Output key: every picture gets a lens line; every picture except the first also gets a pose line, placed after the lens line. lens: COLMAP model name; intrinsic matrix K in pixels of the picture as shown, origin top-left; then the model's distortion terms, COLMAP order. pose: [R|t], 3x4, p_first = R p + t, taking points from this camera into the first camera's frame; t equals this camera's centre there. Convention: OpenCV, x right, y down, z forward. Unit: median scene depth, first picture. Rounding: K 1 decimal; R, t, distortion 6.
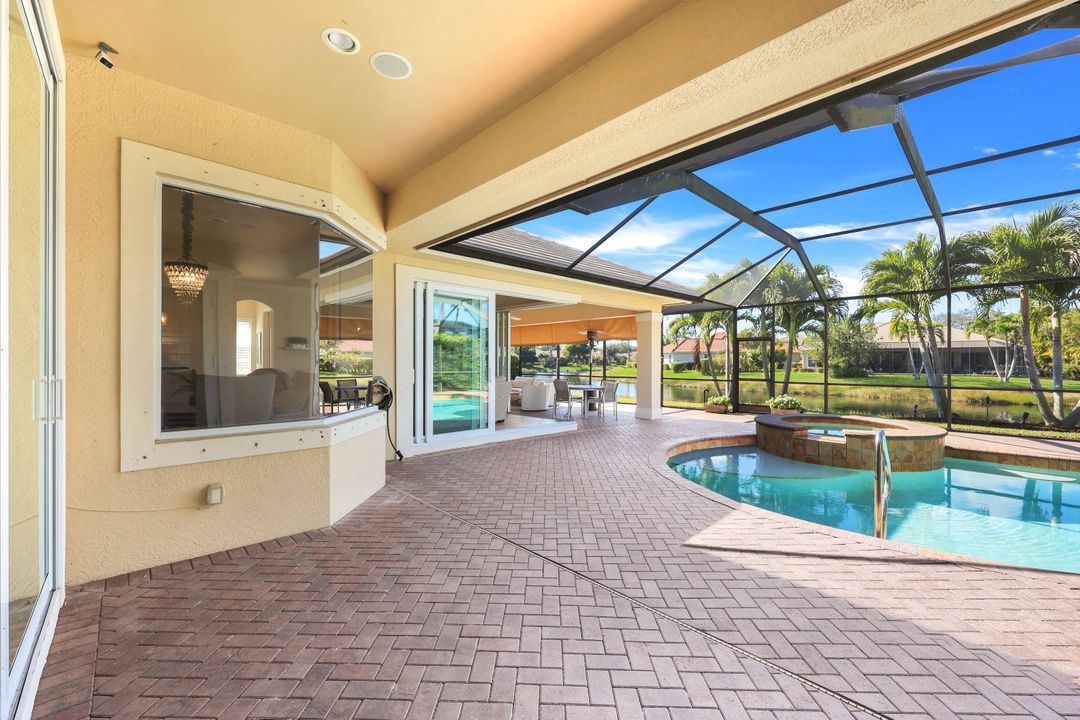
lens RADIAL K [[436.1, 0, 540.0], [0, 436.1, 360.0], [0, 0, 1]] dist [0.001262, -0.000147]
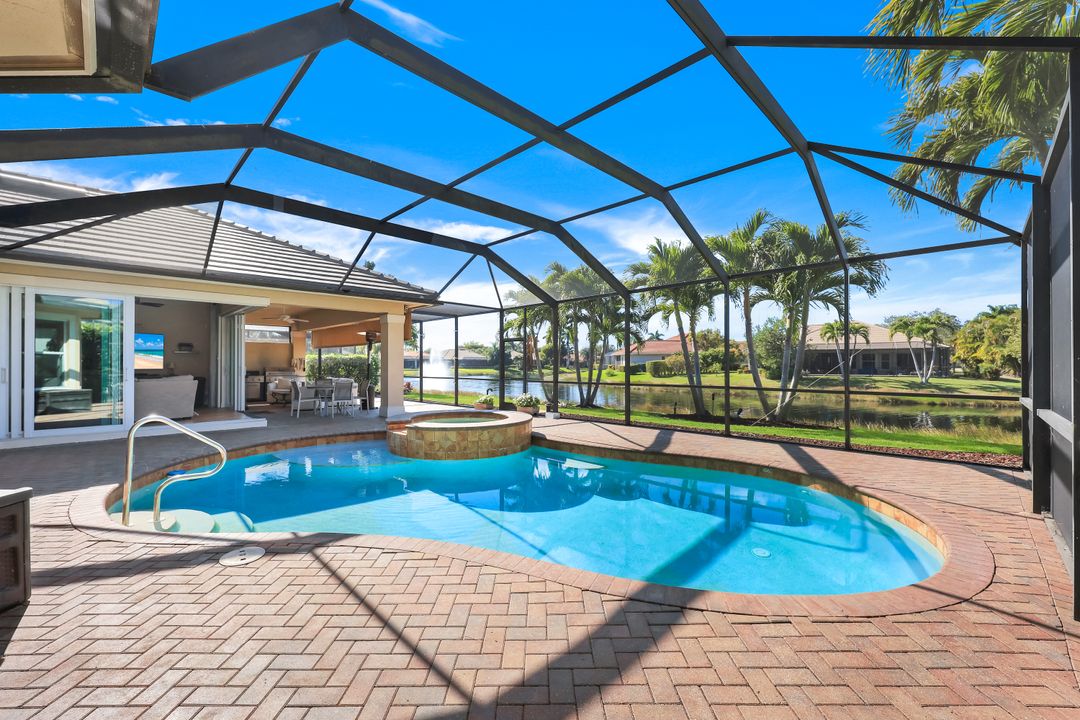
lens RADIAL K [[438.7, 0, 540.0], [0, 438.7, 360.0], [0, 0, 1]] dist [-0.000720, -0.000184]
pose [[0.999849, -0.004056, 0.016884, 0.150632], [0.004188, 0.999961, -0.007823, 0.002894], [-0.016852, 0.007893, 0.999827, -0.011105]]
